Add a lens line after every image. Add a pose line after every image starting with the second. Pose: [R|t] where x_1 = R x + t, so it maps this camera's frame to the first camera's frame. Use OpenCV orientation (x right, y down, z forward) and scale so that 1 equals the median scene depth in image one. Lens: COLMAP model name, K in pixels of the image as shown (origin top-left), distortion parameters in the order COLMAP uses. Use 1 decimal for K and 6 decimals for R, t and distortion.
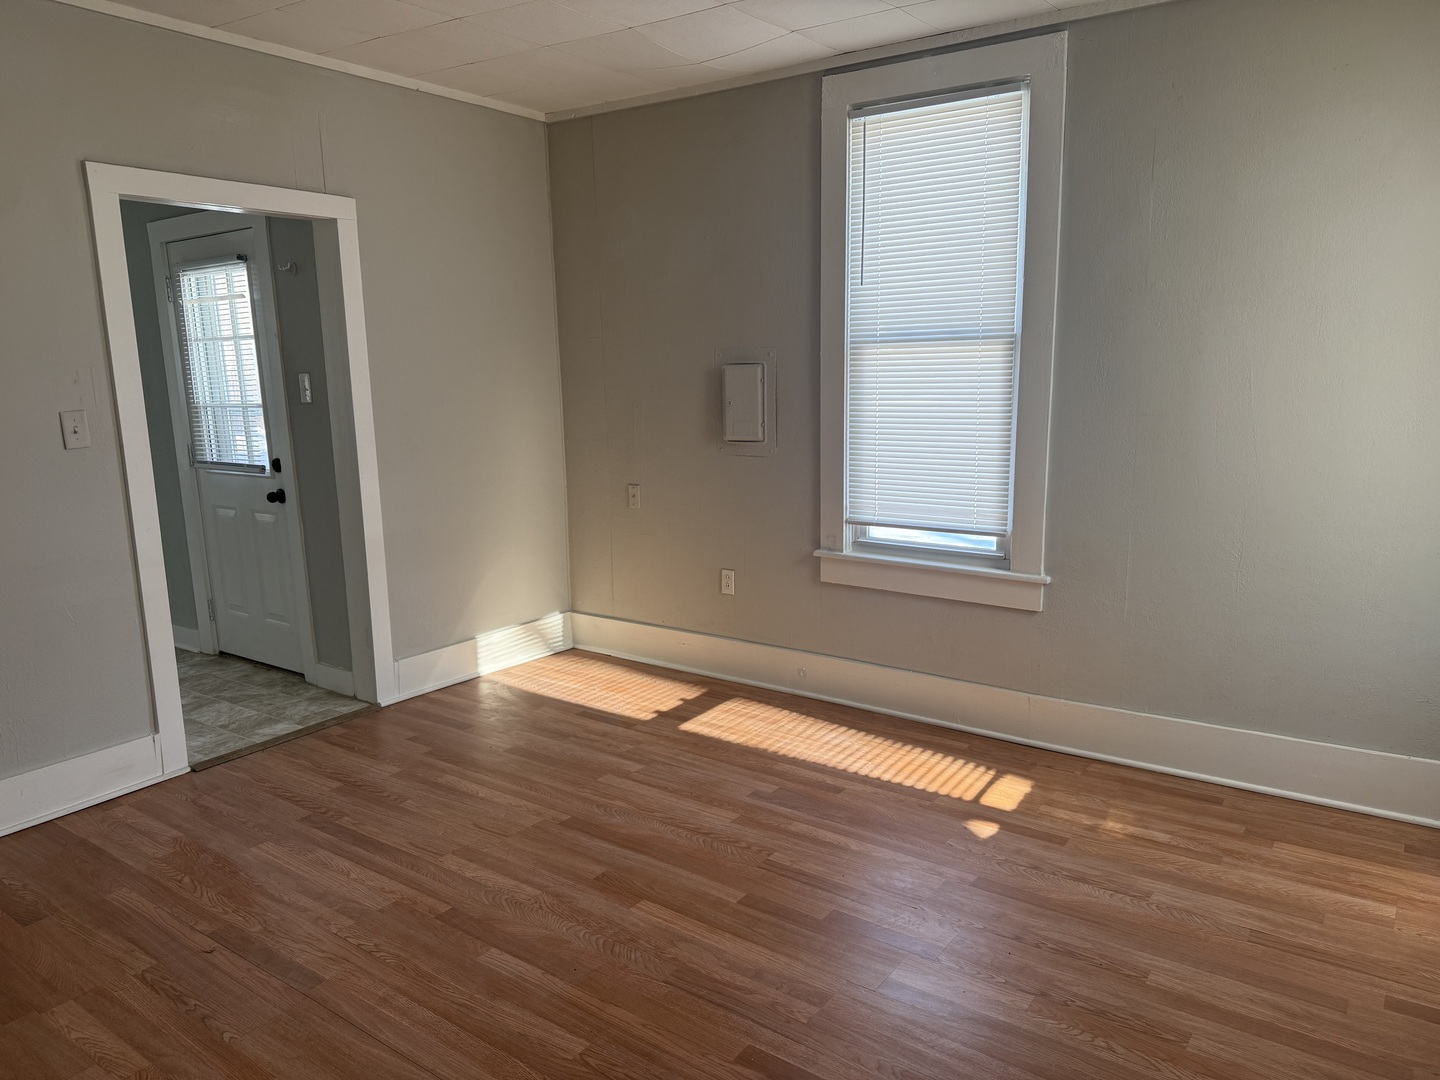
lens RADIAL K [[1021.4, 0, 714.5], [0, 1021.4, 538.1], [0, 0, 1]] dist [0.031472, -0.040292]
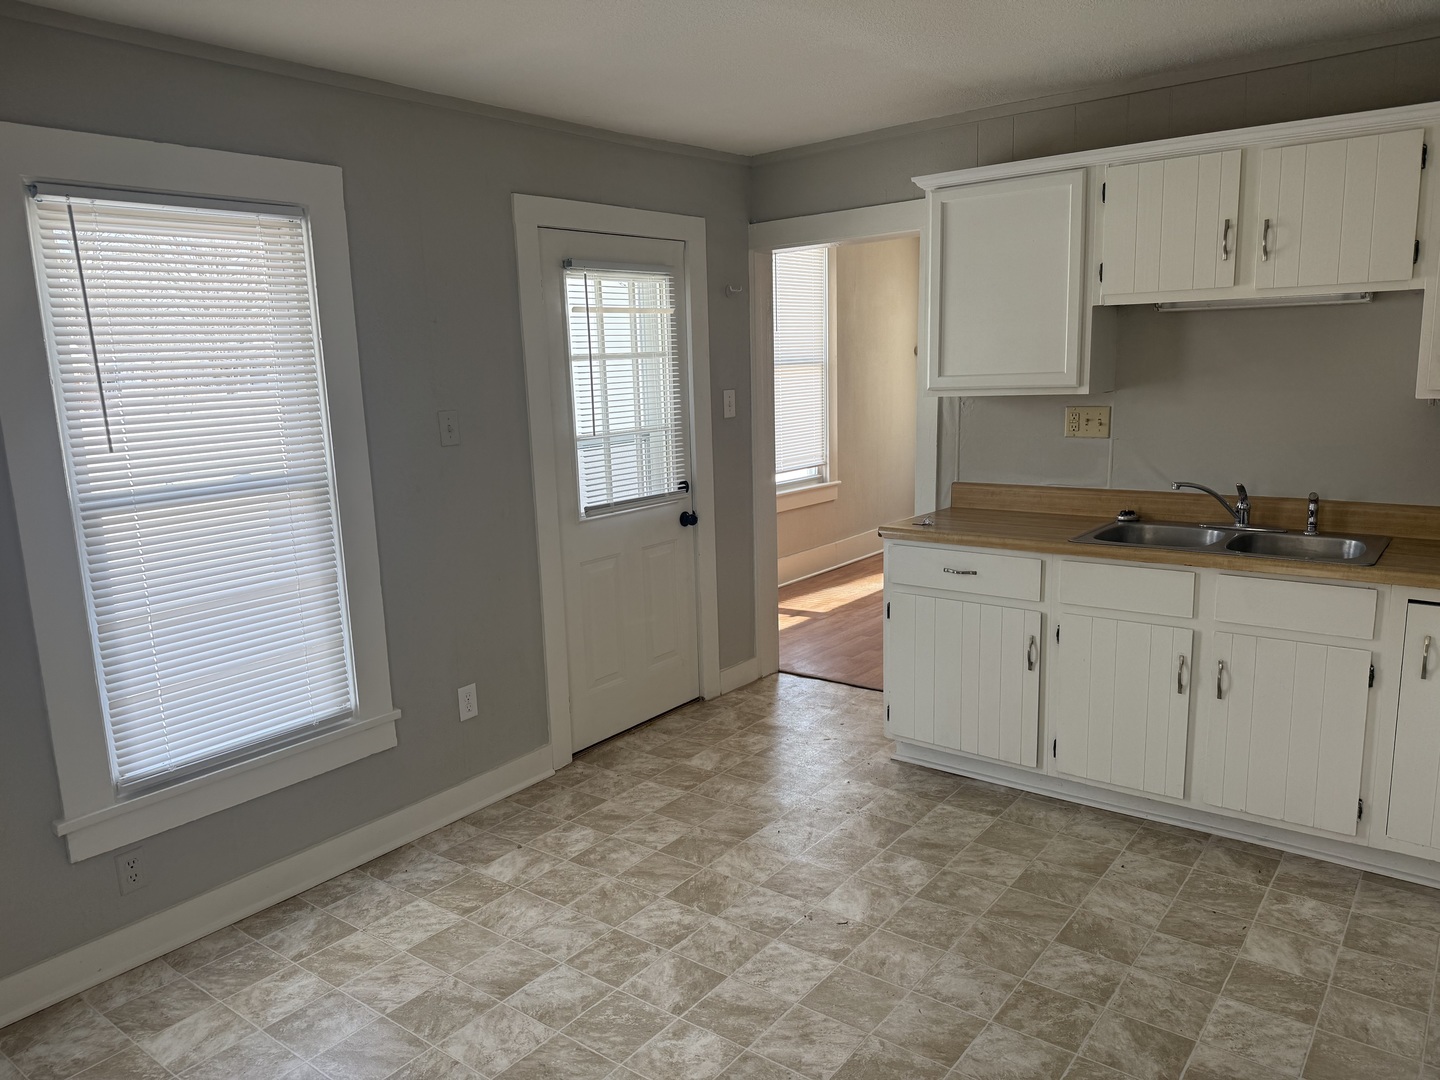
lens RADIAL K [[1021.4, 0, 713.8], [0, 1021.4, 550.7], [0, 0, 1]] dist [0.031472, -0.040292]
pose [[0.043672, -0.163685, 0.985545, -1.380959], [0.215709, 0.964763, 0.150675, -0.151892], [-0.975481, 0.206010, 0.077442, 0.906380]]
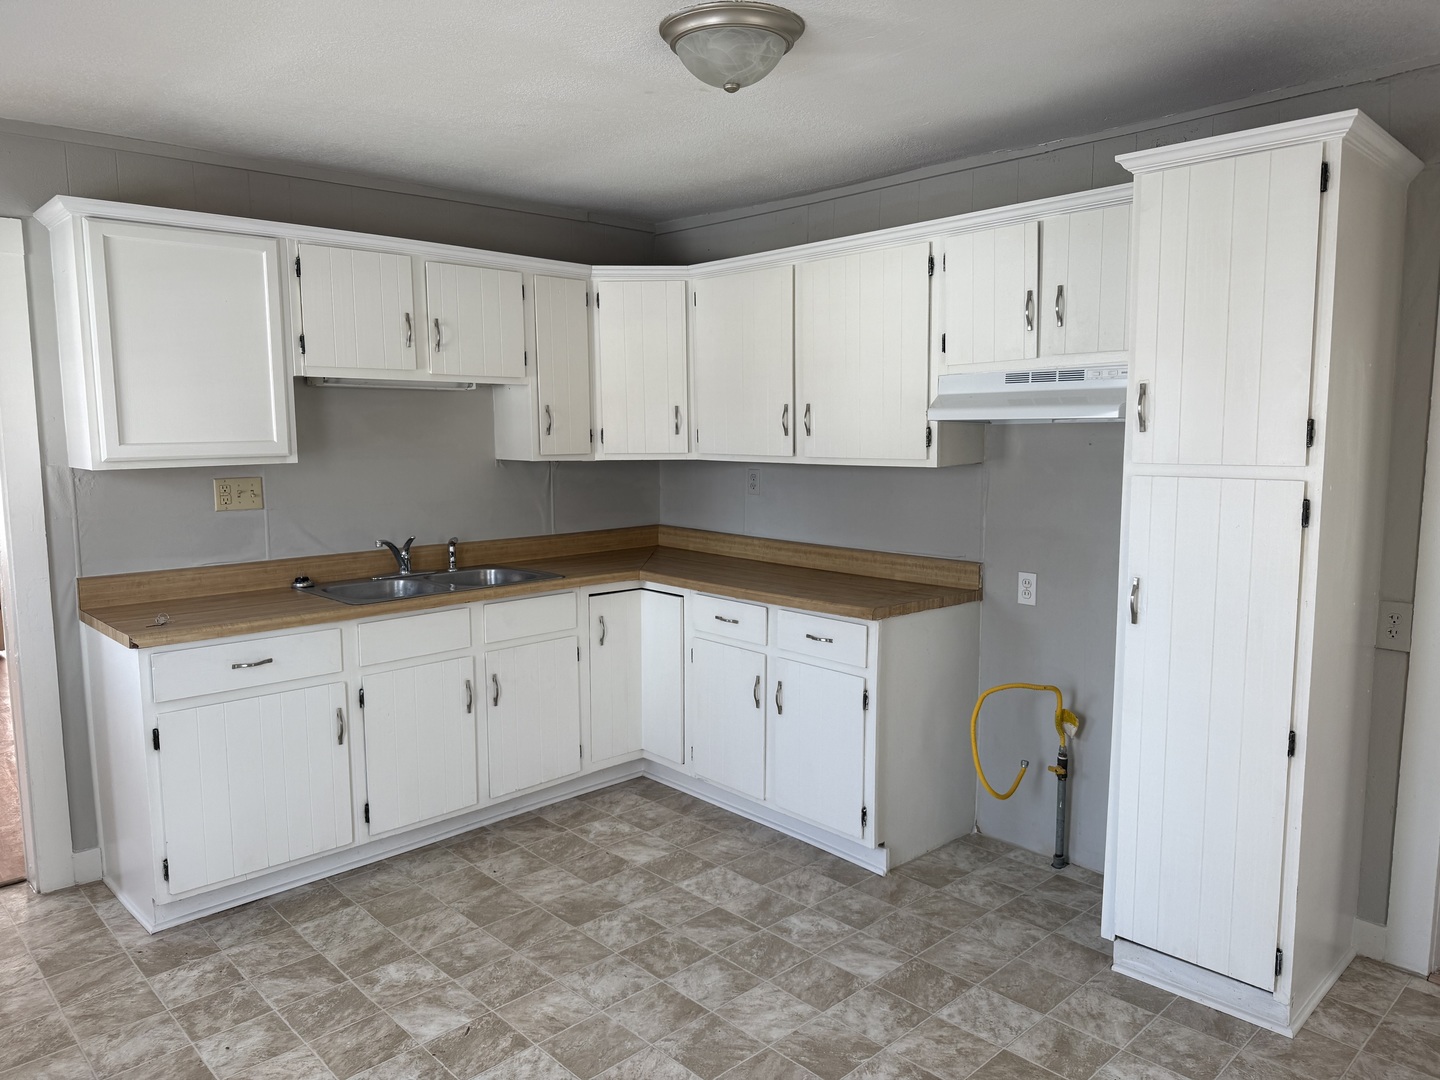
lens RADIAL K [[1021.4, 0, 720.7], [0, 1021.4, 545.1], [0, 0, 1]] dist [0.031472, -0.040292]
pose [[-0.984230, 0.005518, 0.176810, -0.861228], [0.058303, 0.953783, 0.294786, -0.282335], [-0.167012, 0.300446, -0.939063, 1.585913]]
